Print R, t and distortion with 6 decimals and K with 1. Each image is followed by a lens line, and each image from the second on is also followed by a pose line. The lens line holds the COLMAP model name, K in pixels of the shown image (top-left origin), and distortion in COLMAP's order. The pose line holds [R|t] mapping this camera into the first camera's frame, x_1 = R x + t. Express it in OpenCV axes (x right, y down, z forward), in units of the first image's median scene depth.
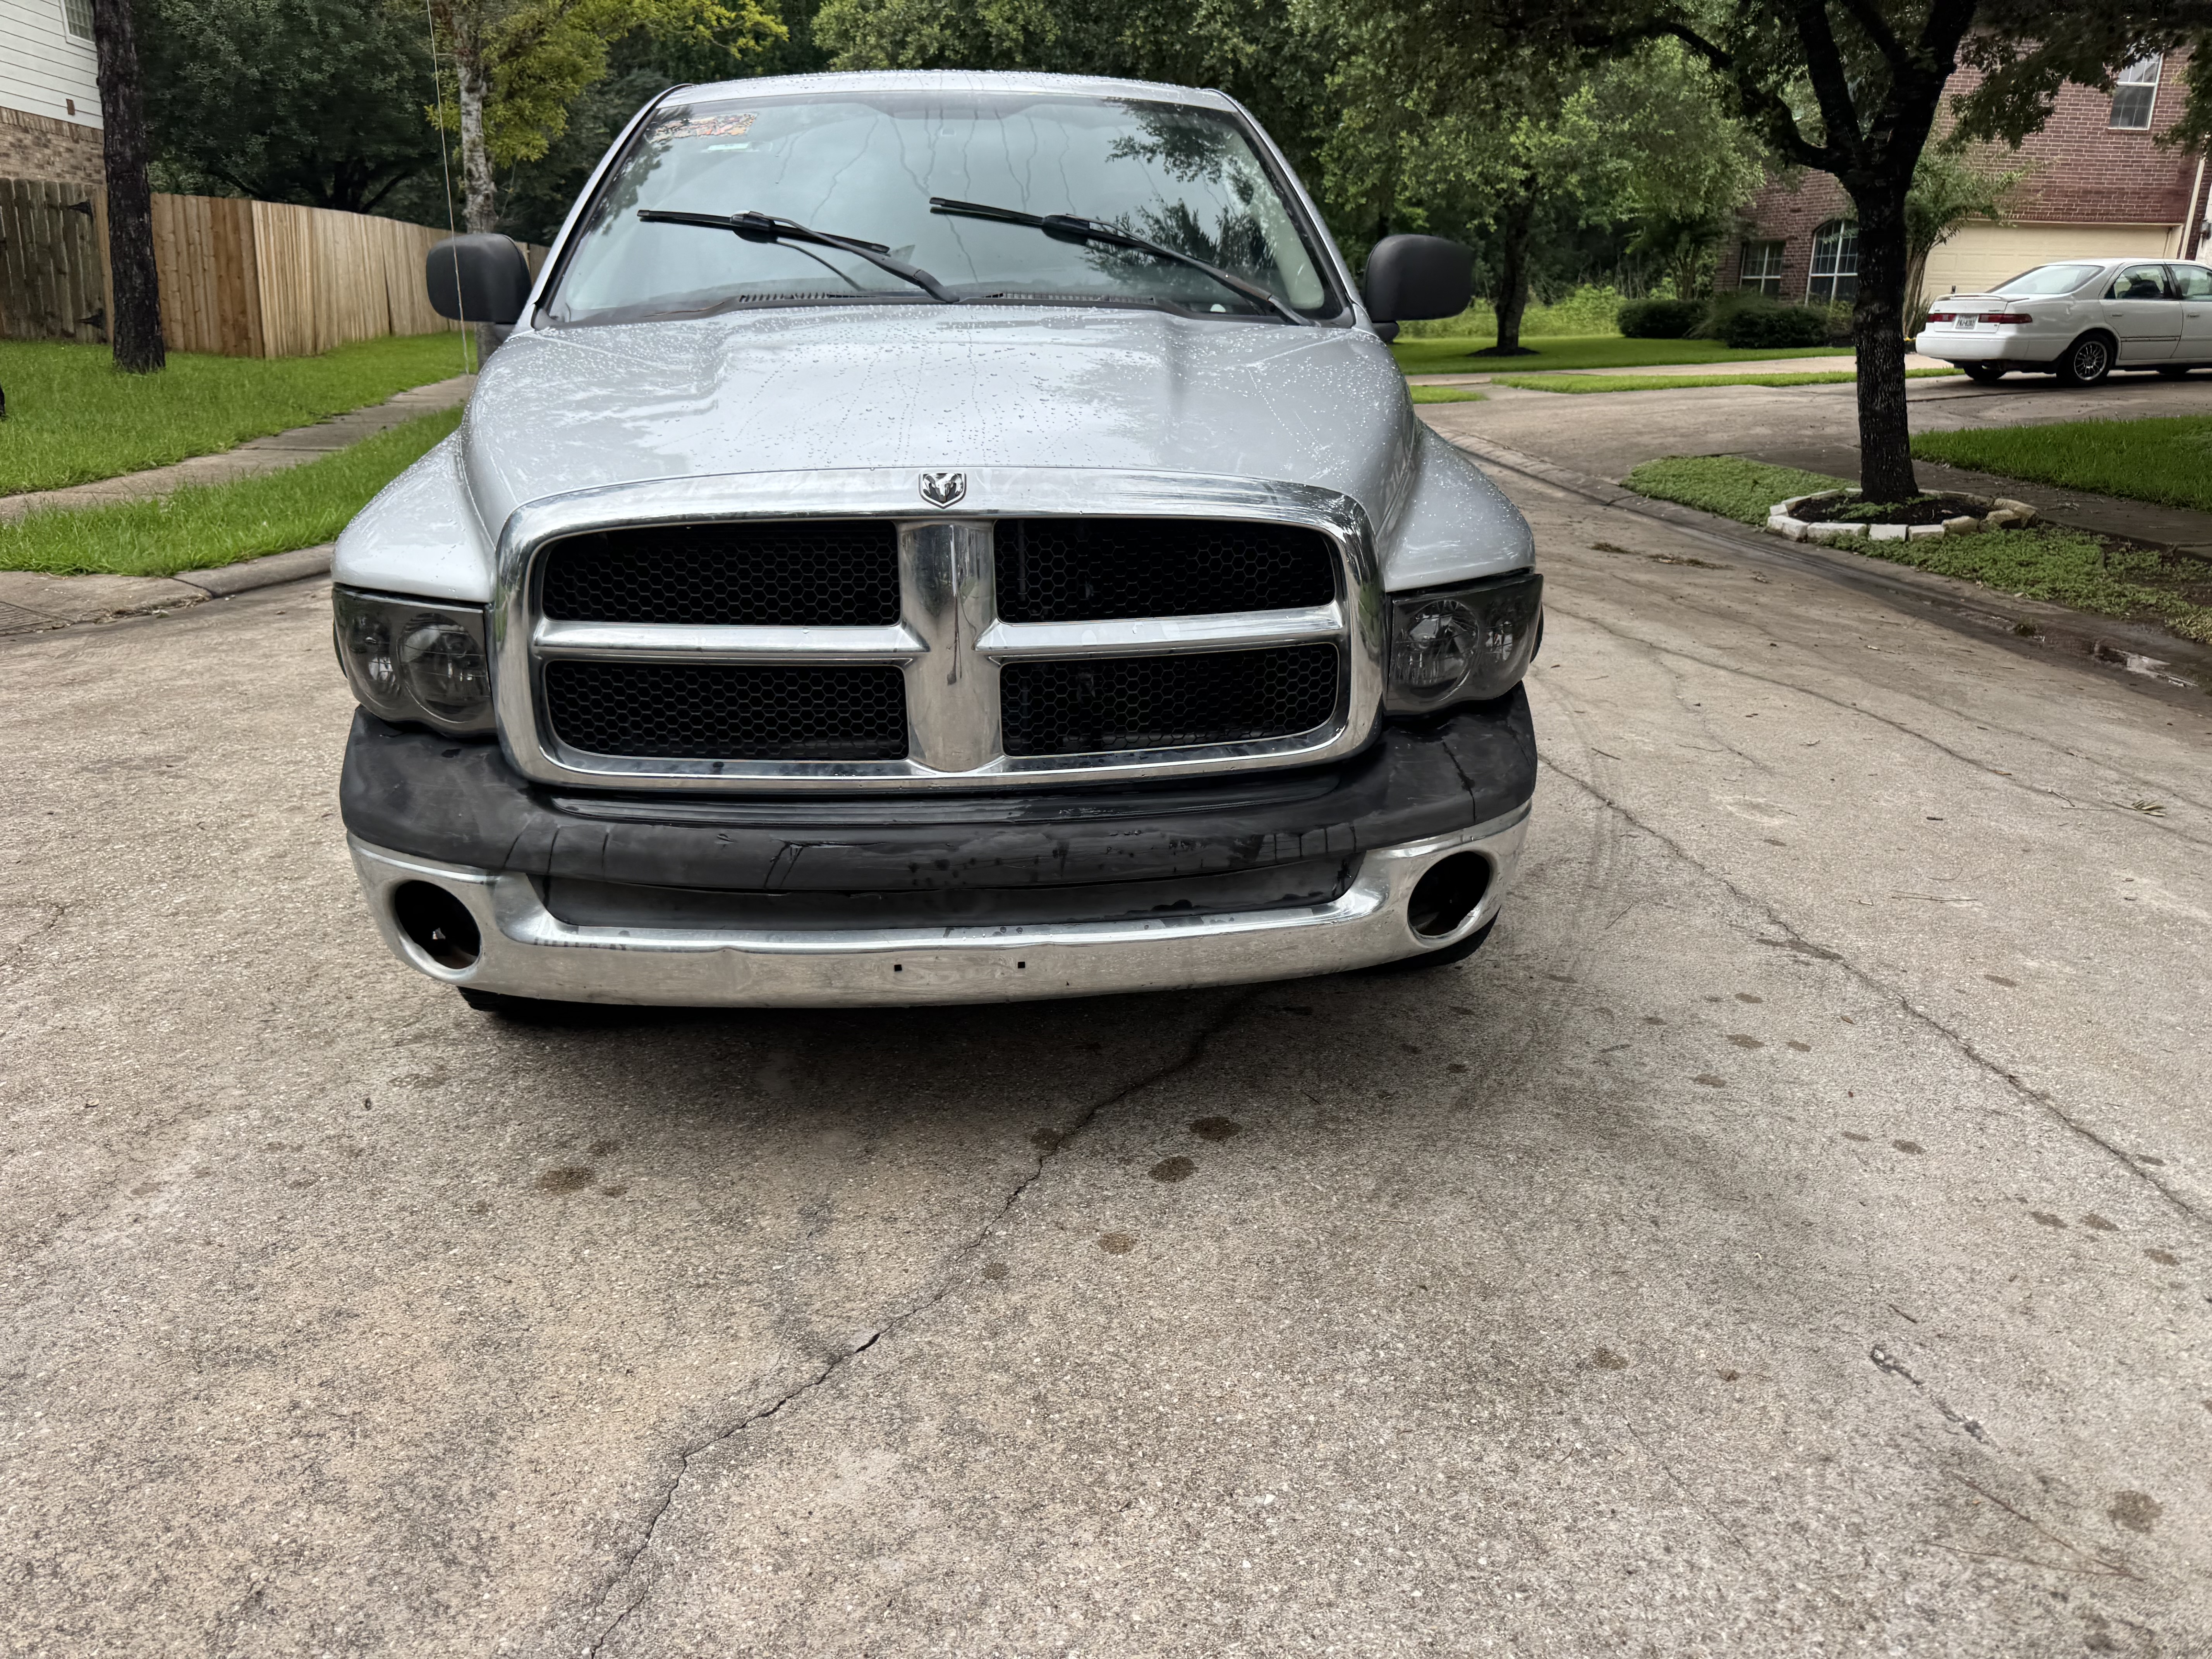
lens RADIAL K [[1581.8, 0, 1123.3], [0, 1581.8, 825.6], [0, 0, 1]] dist [0.008263, -0.011375]
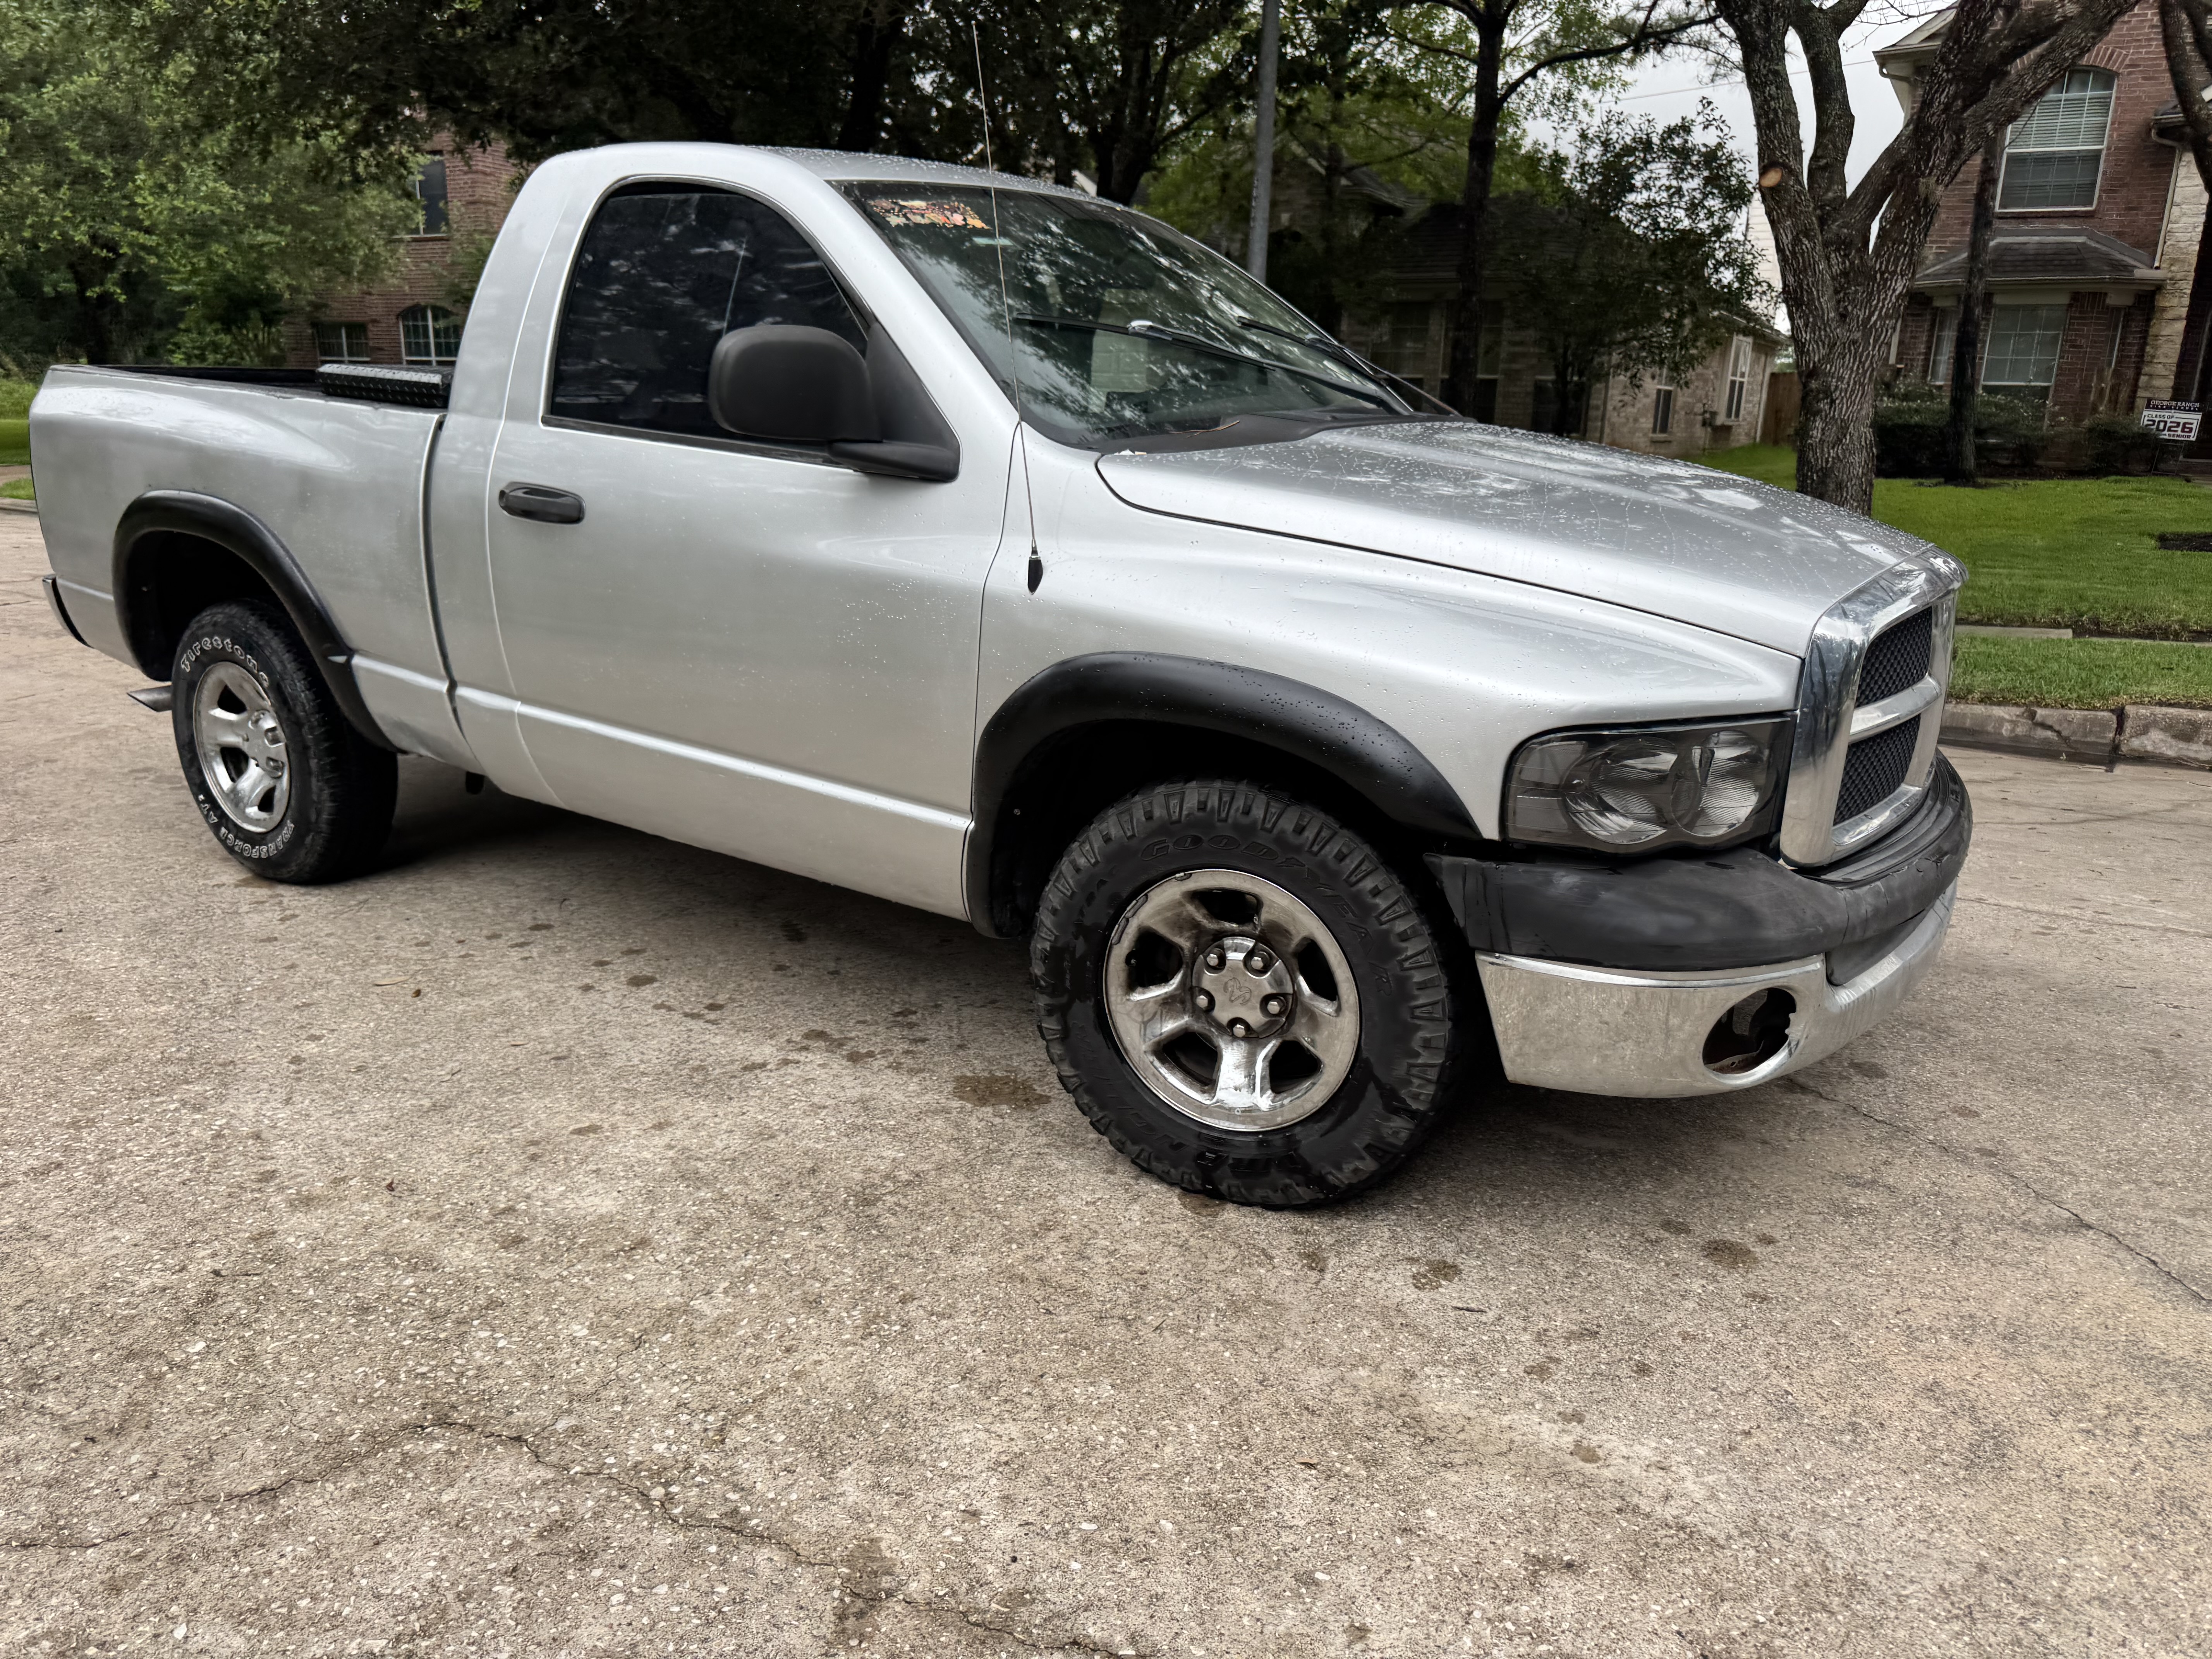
lens RADIAL K [[1585.1, 0, 1116.6], [0, 1585.1, 830.1], [0, 0, 1]] dist [0.008140, -0.010641]
pose [[0.624474, -0.197363, 0.755698, -1.166102], [0.229976, 0.971117, 0.063581, -0.181123], [-0.746420, 0.134088, 0.651826, 0.502435]]
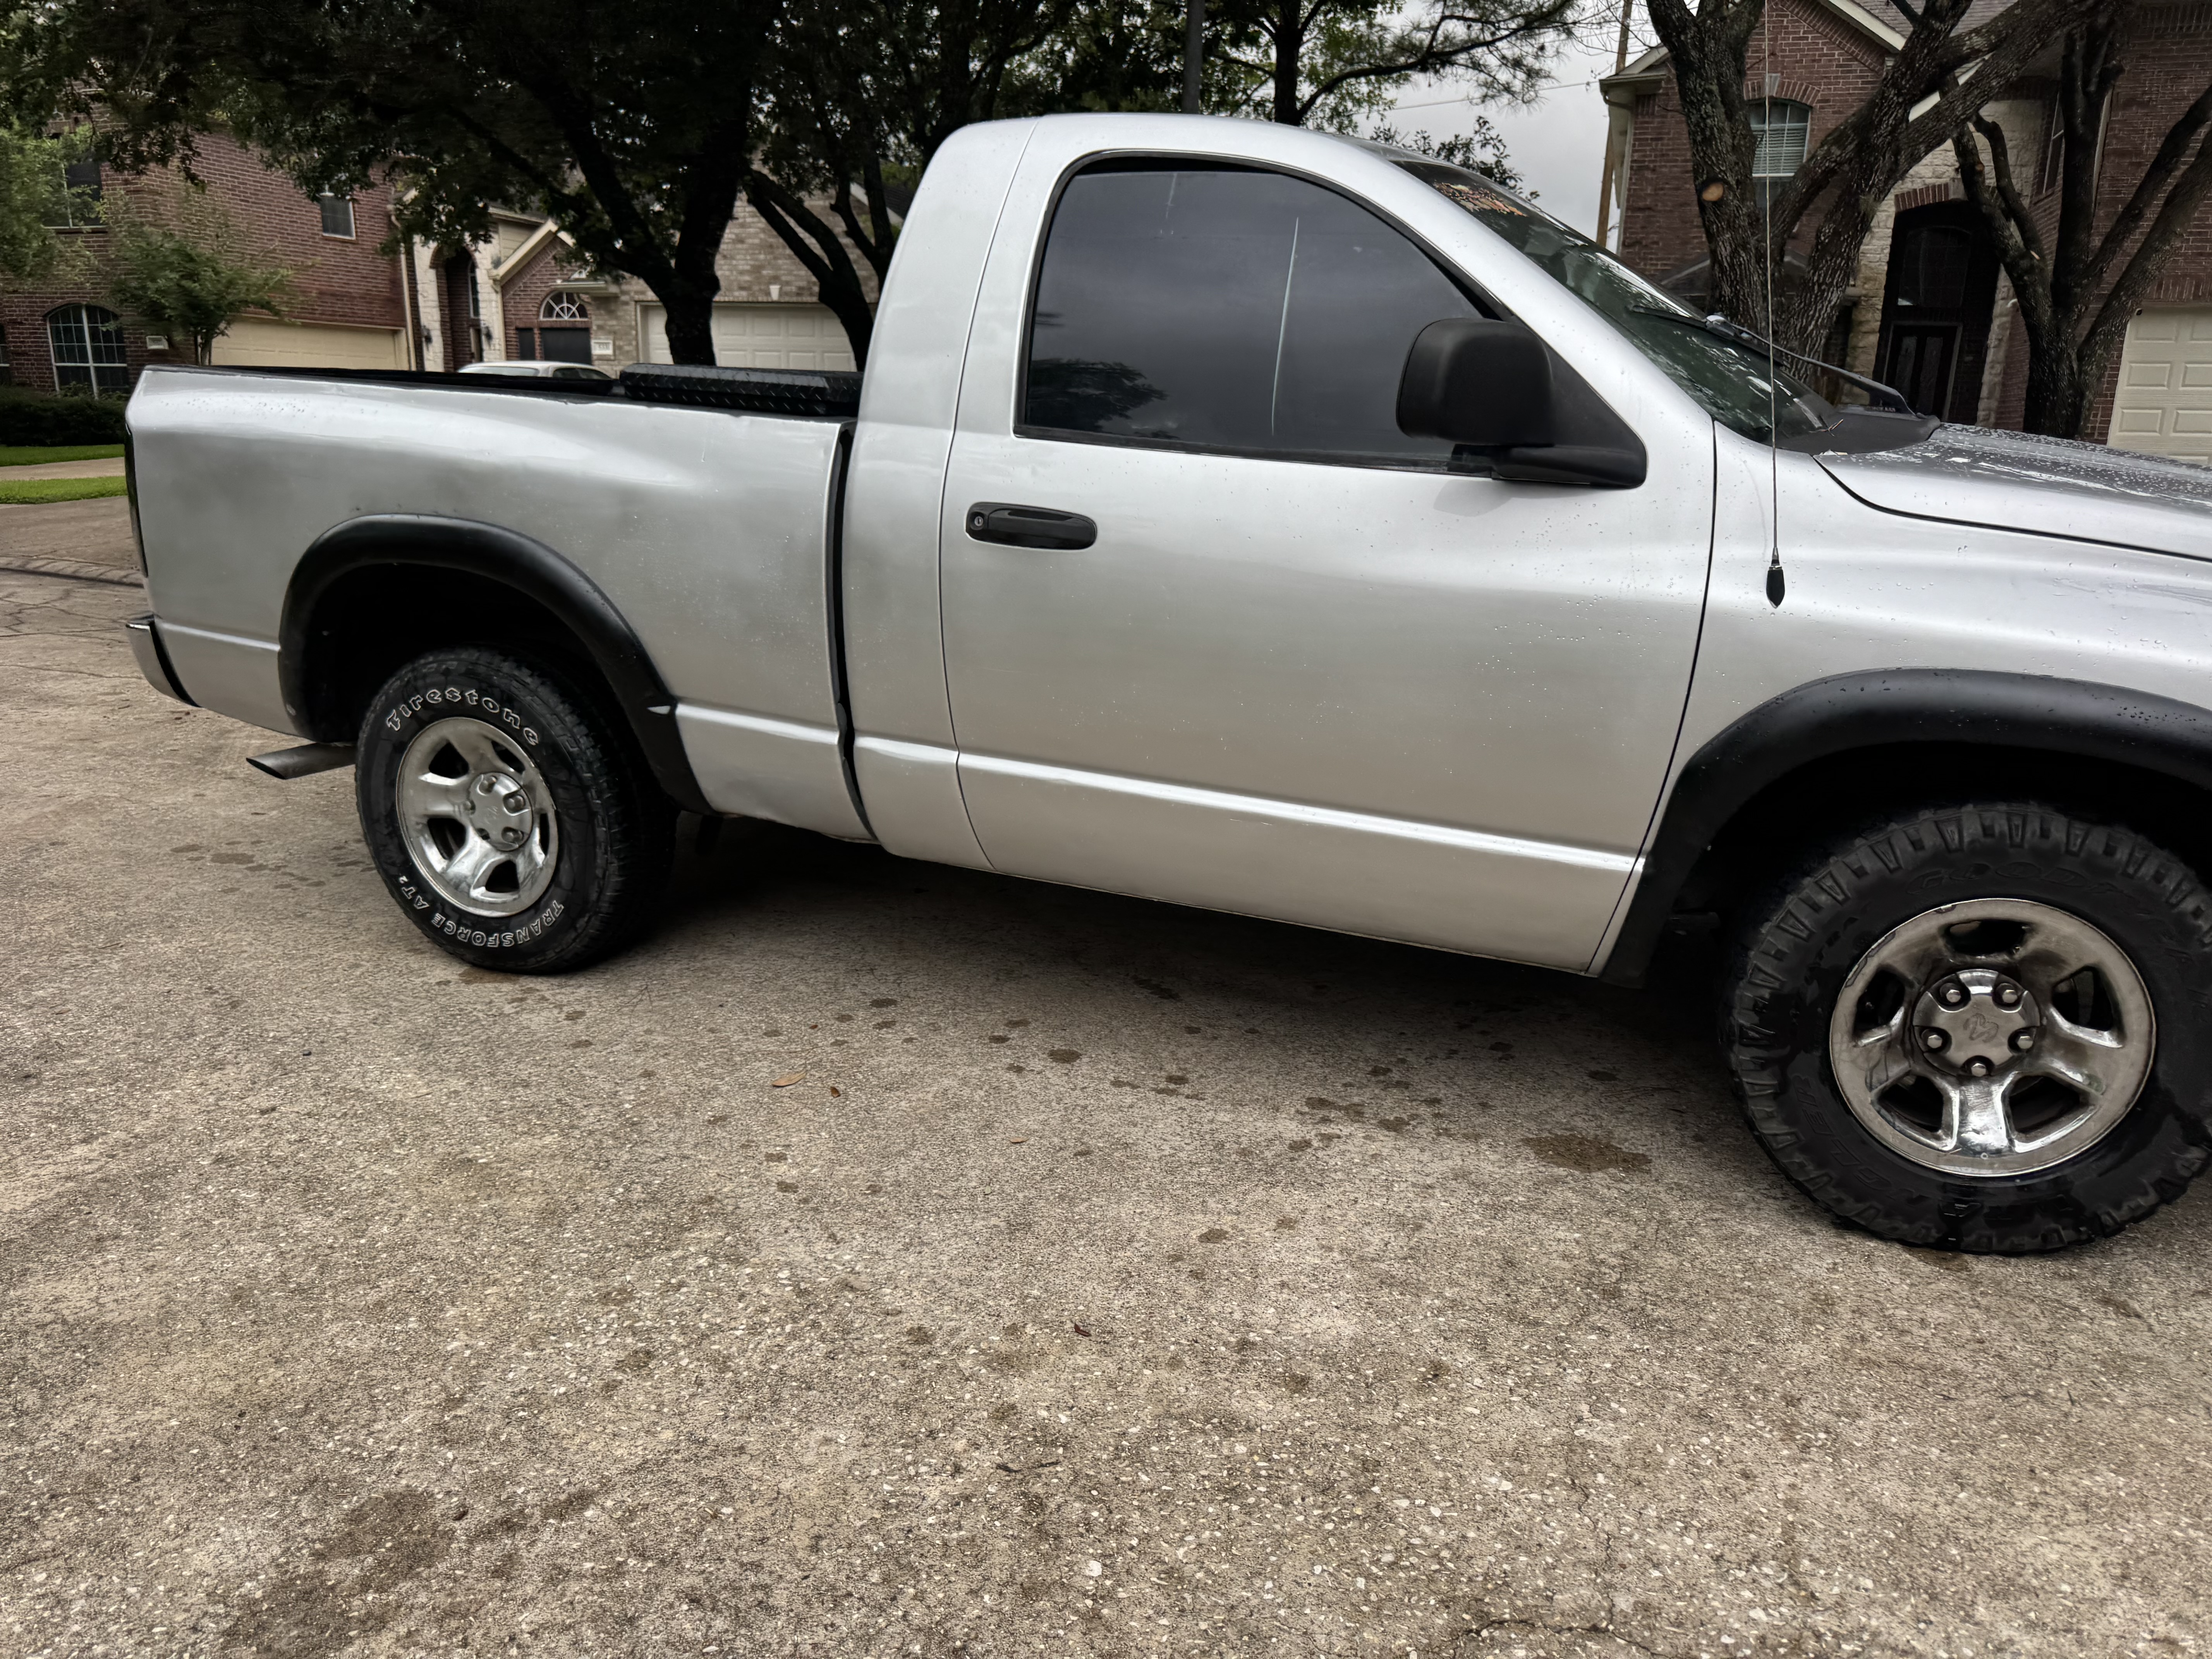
lens RADIAL K [[1585.1, 0, 1116.6], [0, 1585.1, 830.1], [0, 0, 1]] dist [0.008140, -0.010641]
pose [[0.456000, -0.223044, 0.861577, -1.392582], [0.266655, 0.957852, 0.106837, -0.341174], [-0.849093, 0.181026, 0.496257, 1.027304]]
